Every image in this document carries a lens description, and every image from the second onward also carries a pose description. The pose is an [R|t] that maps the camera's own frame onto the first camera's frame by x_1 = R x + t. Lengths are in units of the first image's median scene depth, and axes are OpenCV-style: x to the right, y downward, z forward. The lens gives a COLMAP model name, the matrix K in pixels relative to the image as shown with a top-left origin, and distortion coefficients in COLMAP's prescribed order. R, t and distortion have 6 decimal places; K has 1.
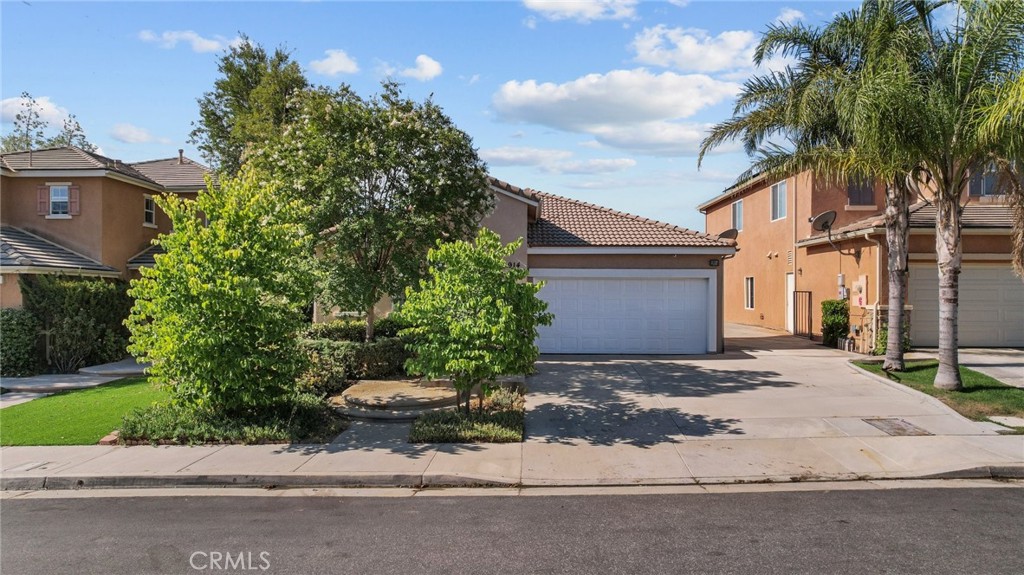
lens RADIAL K [[664.0, 0, 512.0], [0, 664.0, 287.5], [0, 0, 1]] dist [-0.084478, 0.068392]
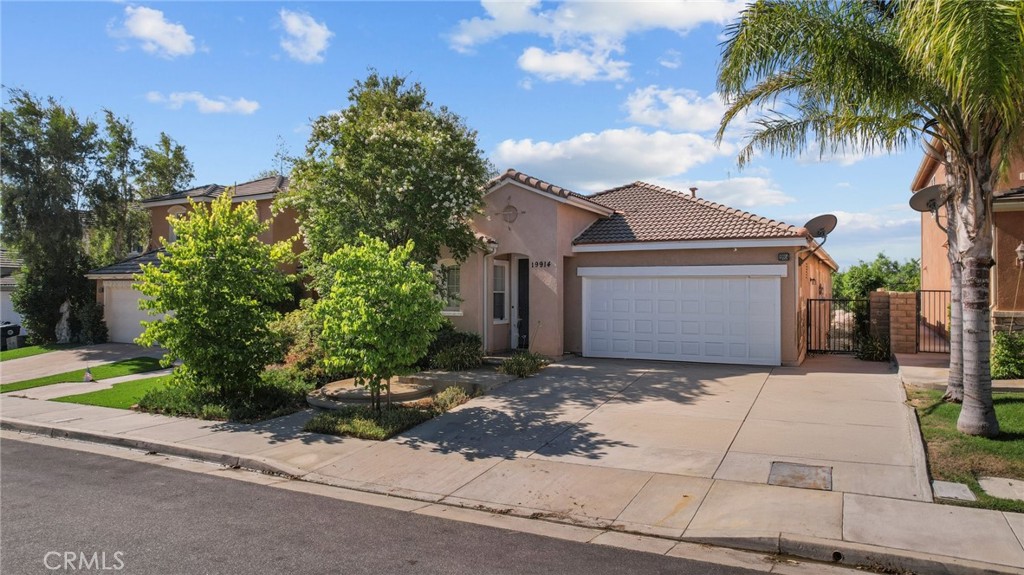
lens RADIAL K [[664.0, 0, 512.0], [0, 664.0, 287.5], [0, 0, 1]] dist [-0.084478, 0.068392]
pose [[0.889358, -0.004205, -0.457192, 0.774746], [0.005509, 0.999984, 0.001518, -0.004131], [0.457178, -0.003868, 0.889367, 0.216993]]
